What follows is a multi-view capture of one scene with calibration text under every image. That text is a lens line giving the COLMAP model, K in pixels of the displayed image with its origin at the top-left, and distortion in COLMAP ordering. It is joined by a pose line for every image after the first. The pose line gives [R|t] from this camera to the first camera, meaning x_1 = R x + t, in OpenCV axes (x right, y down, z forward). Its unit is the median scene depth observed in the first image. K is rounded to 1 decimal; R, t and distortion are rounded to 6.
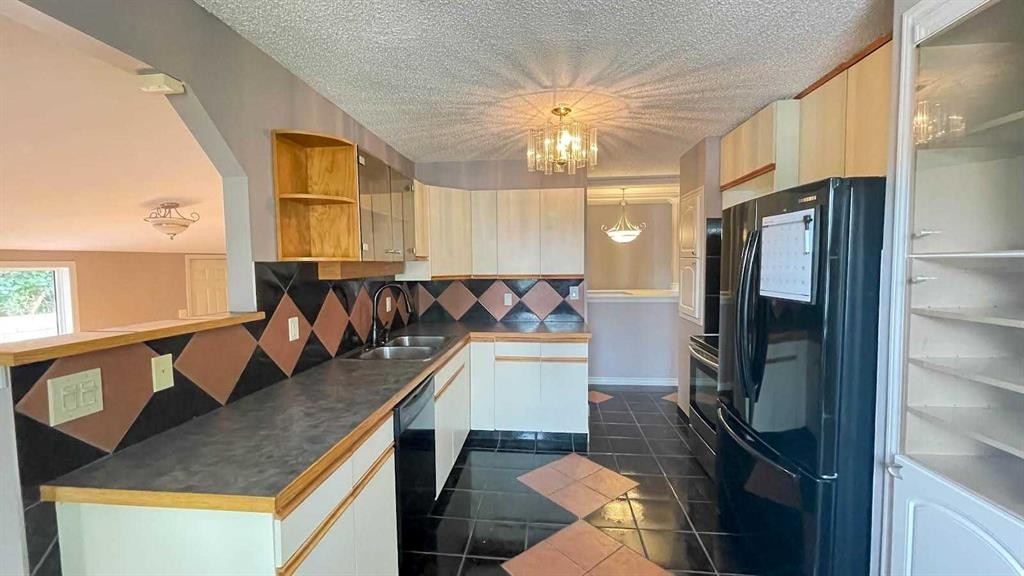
lens RADIAL K [[409.2, 0, 498.1], [0, 409.2, 289.5], [0, 0, 1]] dist [-0.001927, 0.000064]
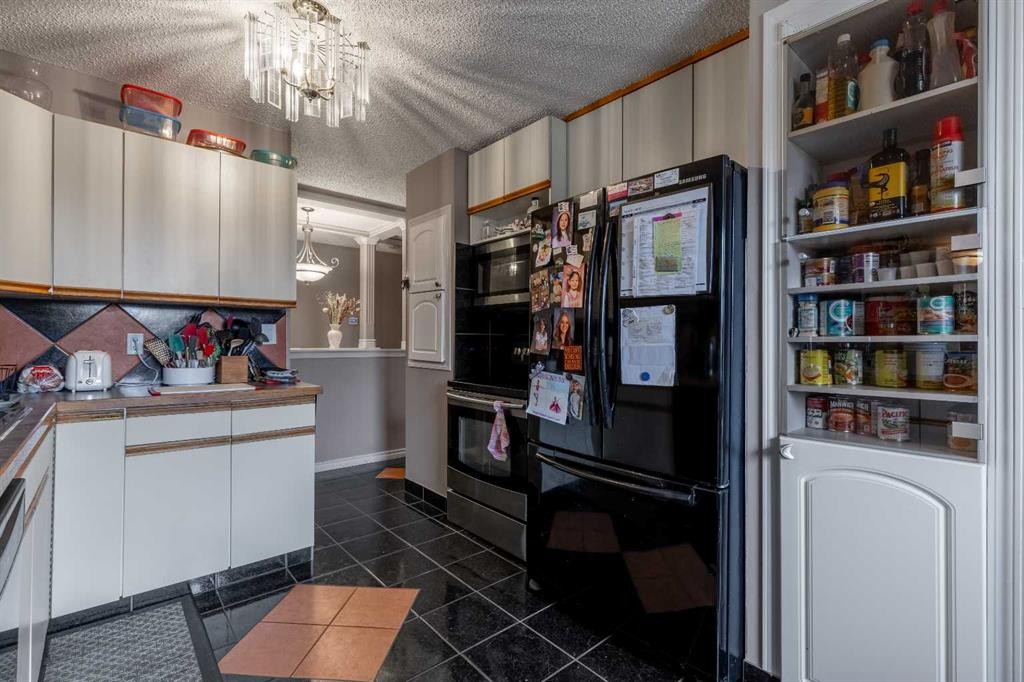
lens RADIAL K [[466.9, 0, 511.0], [0, 466.9, 341.3], [0, 0, 1]] dist [0.011677, -0.000364]
pose [[0.672419, 0.019454, 0.739915, -0.122874], [0.026897, 0.998352, -0.050692, 0.079744], [-0.739682, 0.053987, 0.670787, 0.267249]]
